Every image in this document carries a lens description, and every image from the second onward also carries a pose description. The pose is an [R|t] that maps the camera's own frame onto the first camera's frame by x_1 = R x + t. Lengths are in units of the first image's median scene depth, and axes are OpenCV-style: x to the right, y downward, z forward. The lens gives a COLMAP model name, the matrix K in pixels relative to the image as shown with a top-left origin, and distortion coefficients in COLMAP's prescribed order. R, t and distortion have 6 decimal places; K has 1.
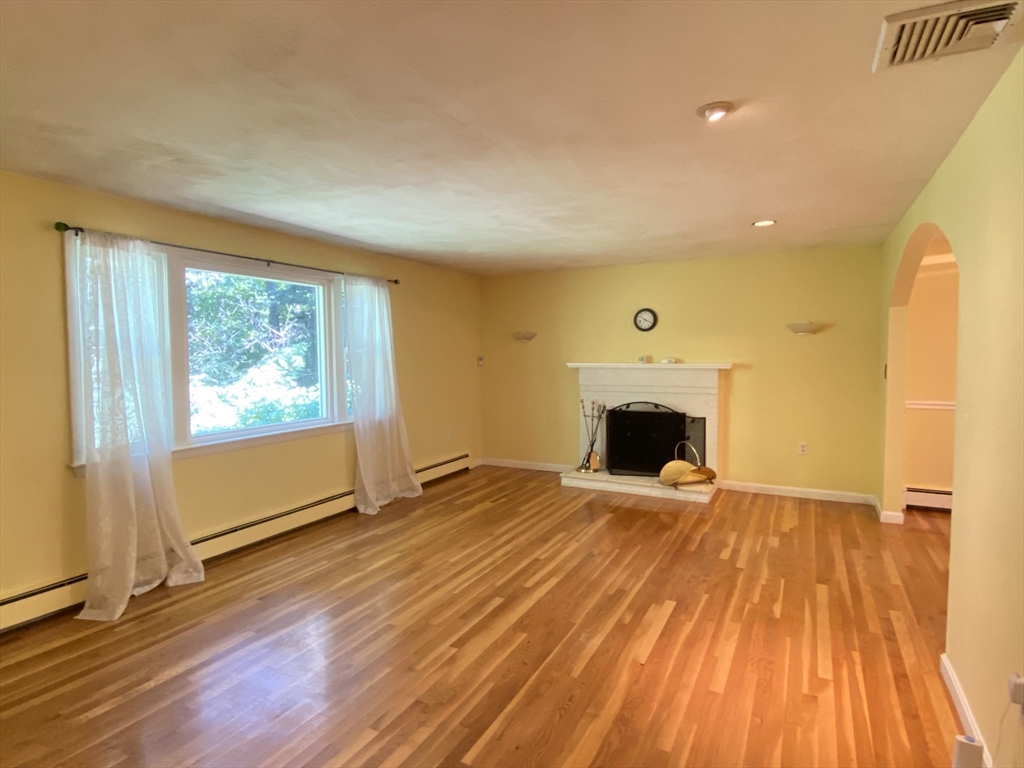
lens RADIAL K [[563.3, 0, 513.4], [0, 563.3, 383.0], [0, 0, 1]] dist [0.027351, -0.011510]
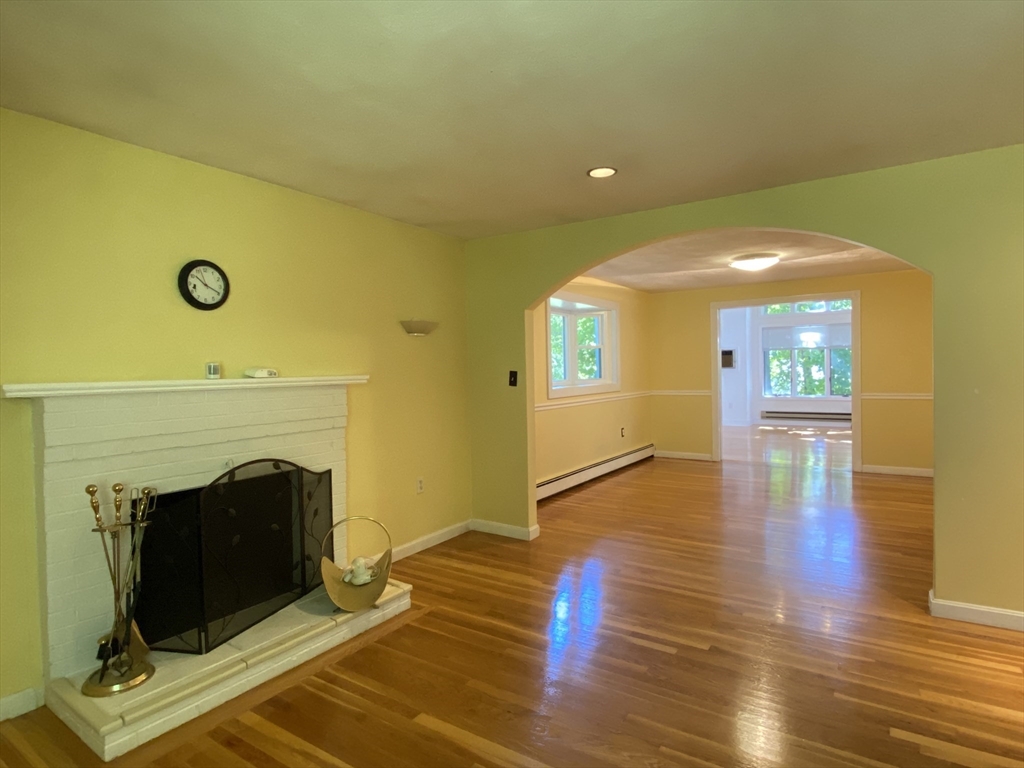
lens RADIAL K [[563.3, 0, 501.6], [0, 563.3, 386.2], [0, 0, 1]] dist [0.027351, -0.011510]
pose [[0.108304, -0.024003, 0.993828, -0.208604], [0.078731, 0.996776, 0.015494, -0.018560], [-0.990995, 0.076567, 0.109845, 0.737976]]
